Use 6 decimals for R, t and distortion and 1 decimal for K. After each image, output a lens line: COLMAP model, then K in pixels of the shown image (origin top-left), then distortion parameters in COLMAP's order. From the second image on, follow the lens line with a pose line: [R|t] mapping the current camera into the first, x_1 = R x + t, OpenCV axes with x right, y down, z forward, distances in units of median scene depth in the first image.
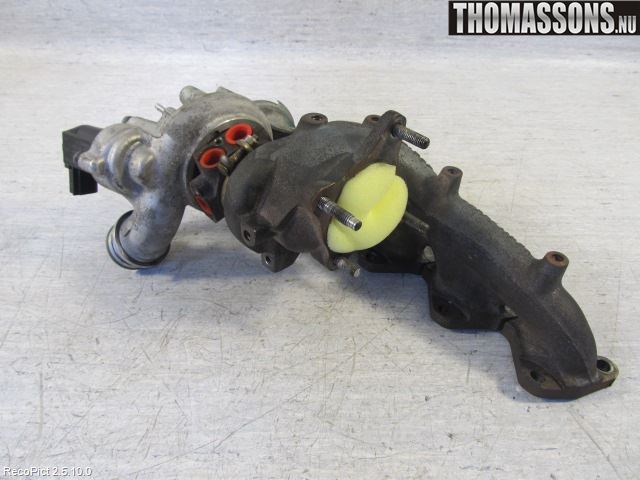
lens RADIAL K [[528.7, 0, 320.0], [0, 528.7, 240.0], [0, 0, 1]] dist [-0.062508, 0.023971]
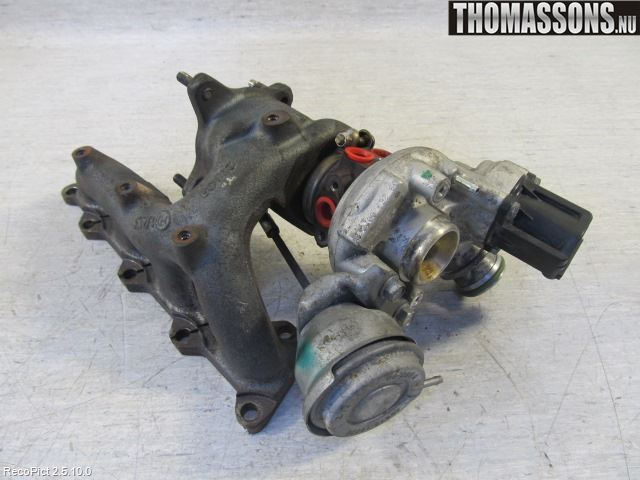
lens RADIAL K [[528.7, 0, 320.0], [0, 528.7, 240.0], [0, 0, 1]] dist [-0.062508, 0.023971]
pose [[0.998559, -0.048231, 0.023552, 0.108597], [0.047634, 0.998545, 0.025277, 0.066328], [-0.024737, -0.024119, 0.999403, -0.061555]]
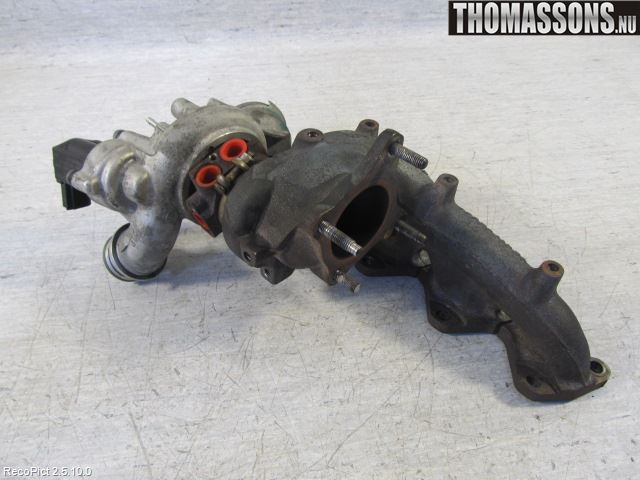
lens RADIAL K [[528.7, 0, 320.0], [0, 528.7, 240.0], [0, 0, 1]] dist [-0.062508, 0.023971]
pose [[0.989309, -0.107402, 0.098652, -0.196443], [0.100281, 0.992165, 0.074520, -0.086202], [-0.105882, -0.063830, 0.992328, 0.001051]]
